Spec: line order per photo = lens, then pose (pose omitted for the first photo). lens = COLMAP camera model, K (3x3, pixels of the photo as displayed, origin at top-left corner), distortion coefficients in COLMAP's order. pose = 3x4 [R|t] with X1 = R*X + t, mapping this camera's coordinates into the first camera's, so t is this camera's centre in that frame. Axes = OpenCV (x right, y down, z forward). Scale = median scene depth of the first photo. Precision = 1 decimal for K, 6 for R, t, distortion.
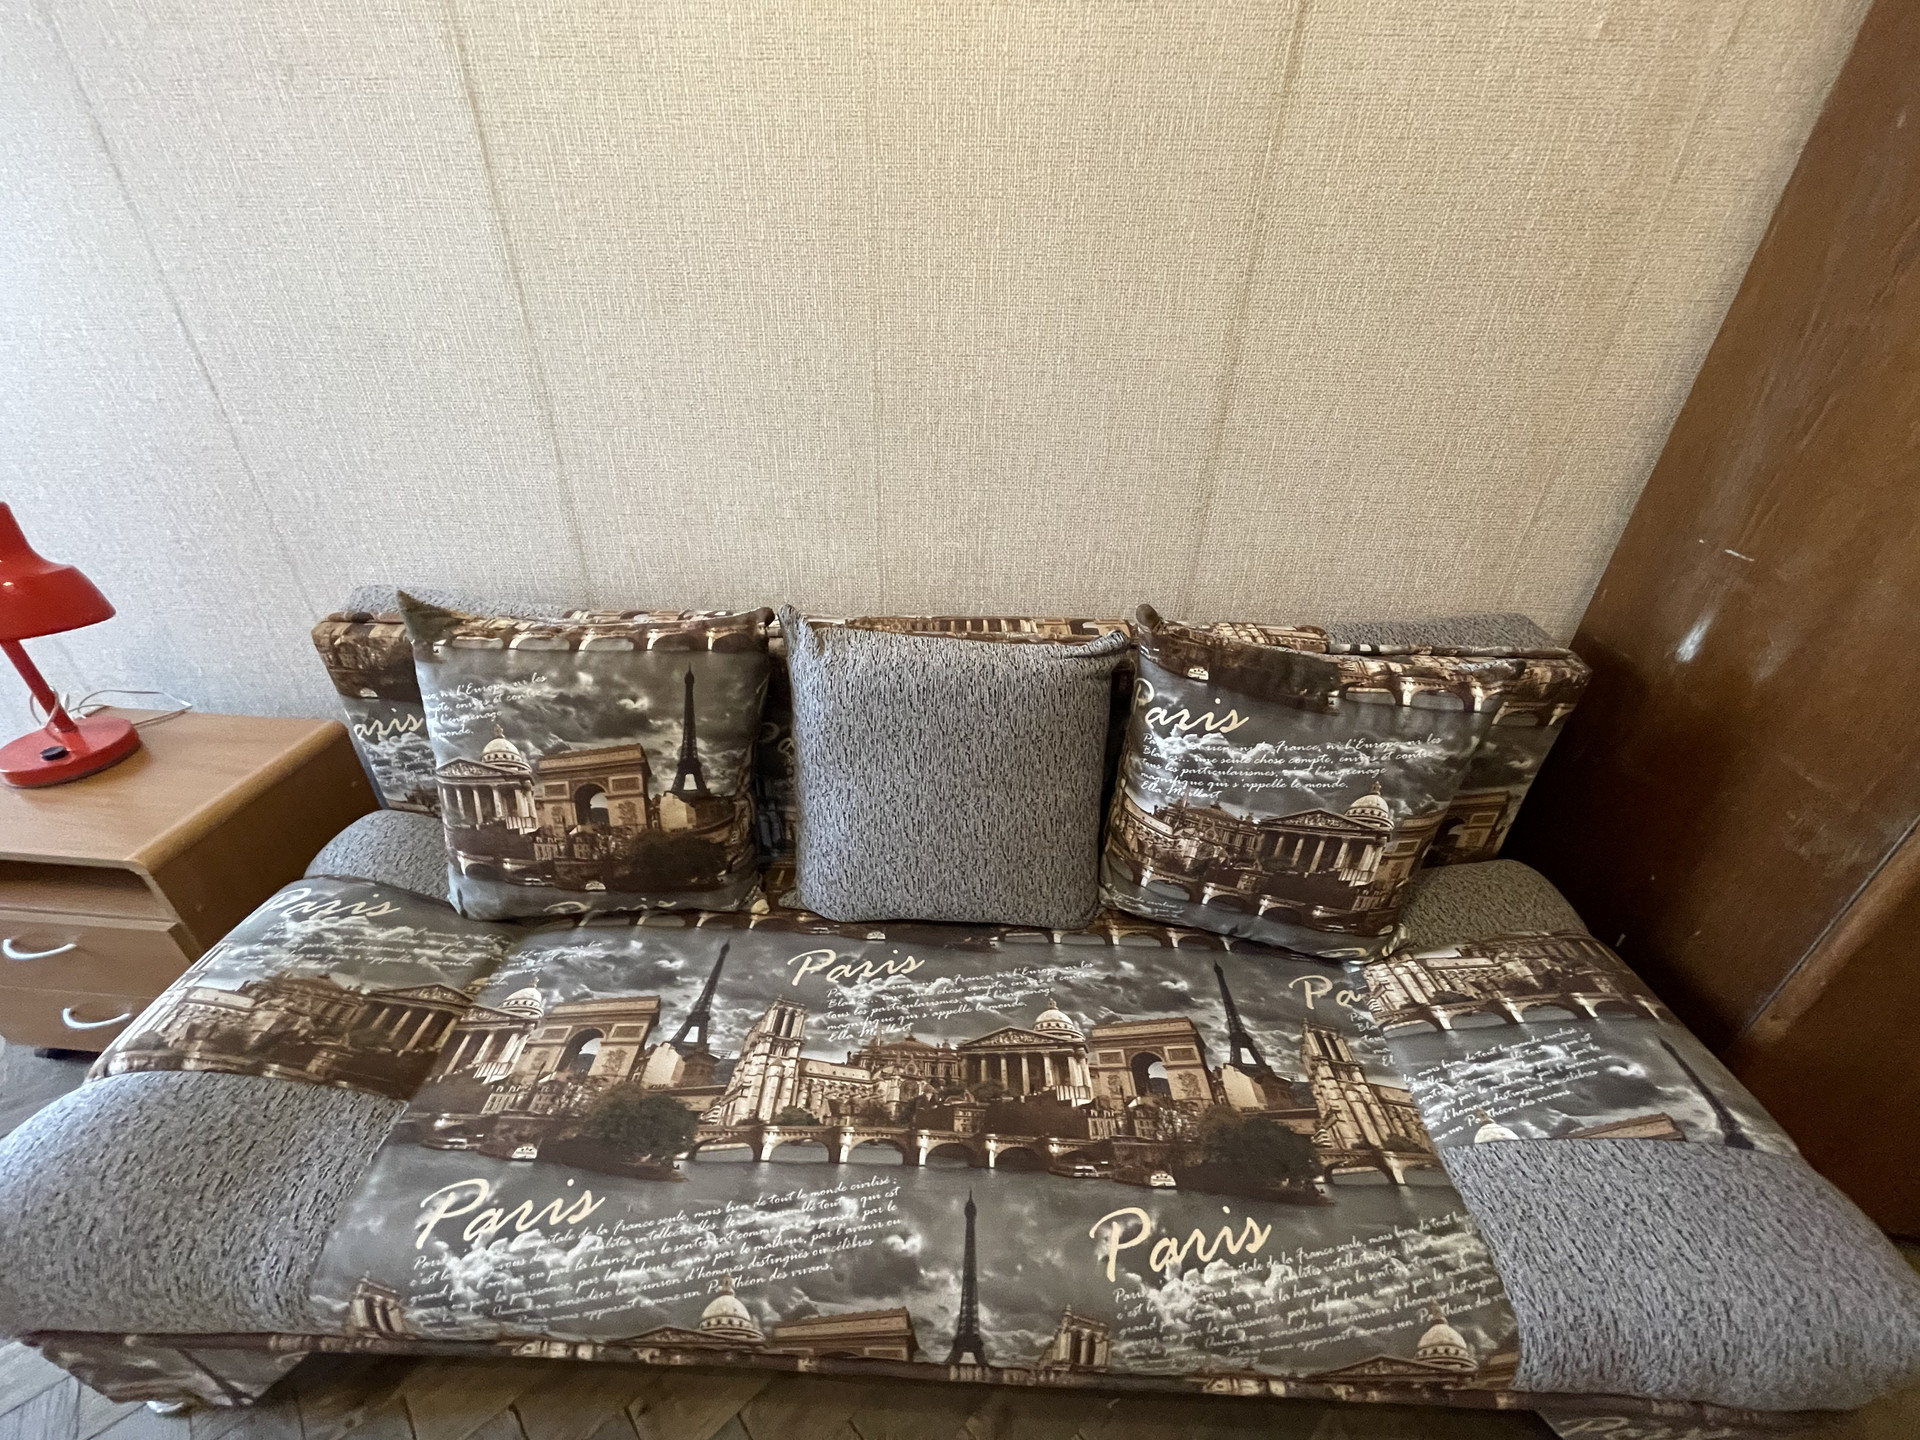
lens RADIAL K [[771.6, 0, 951.8], [0, 771.6, 727.4], [0, 0, 1]] dist [-0.007777, 0.003127]
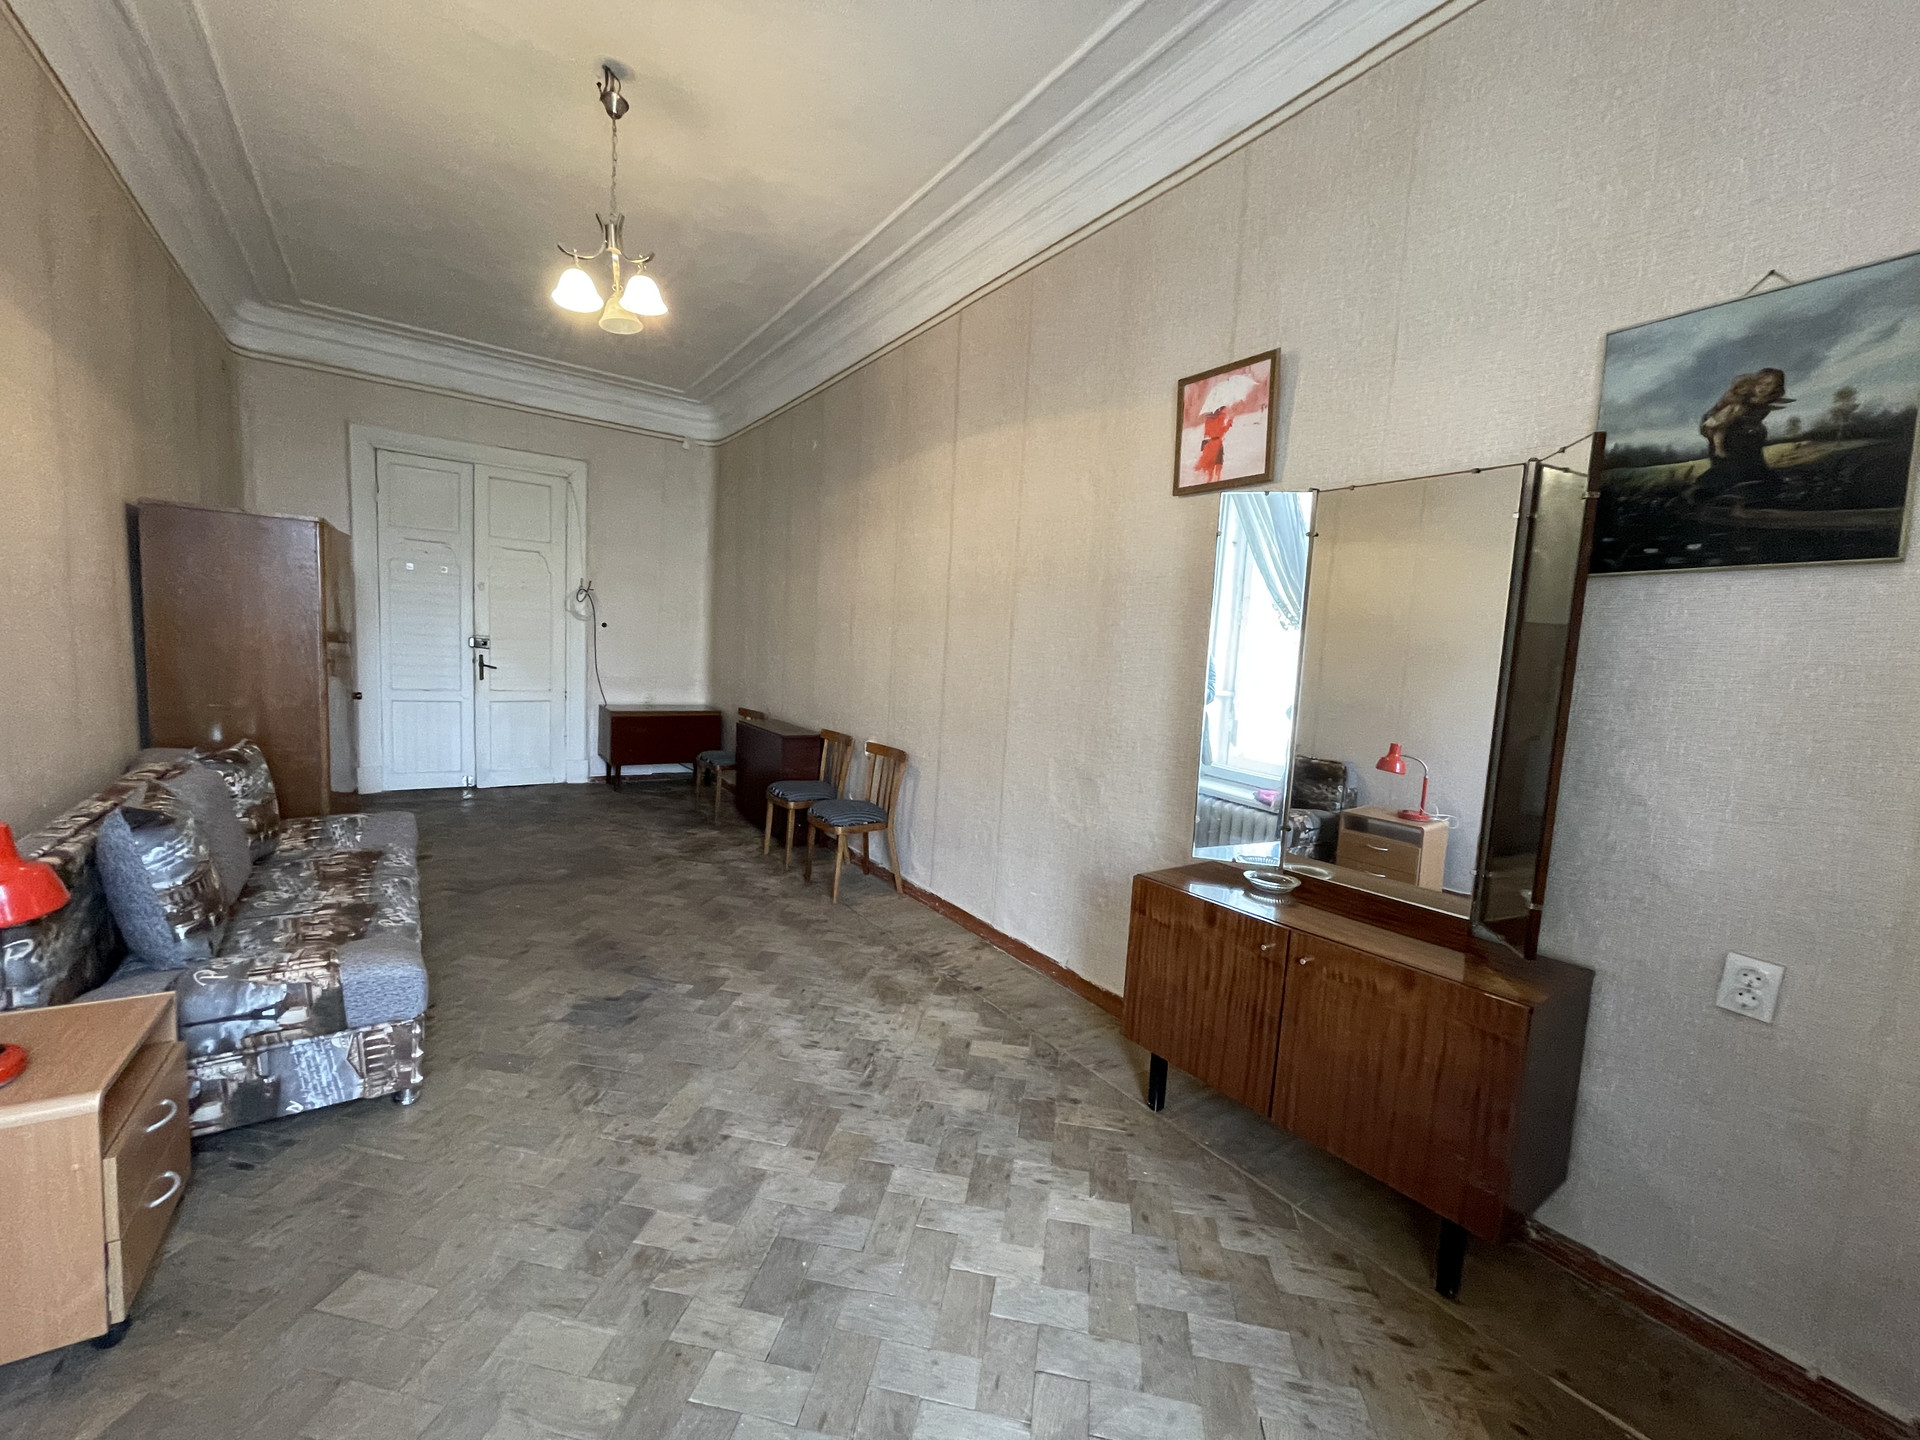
lens RADIAL K [[771.6, 0, 951.3], [0, 771.6, 726.7], [0, 0, 1]] dist [-0.007777, 0.003127]
pose [[-0.601019, -0.138884, 0.787076, -3.449112], [0.350855, 0.838976, 0.415958, -0.414296], [-0.718107, 0.526147, -0.455512, 0.304813]]
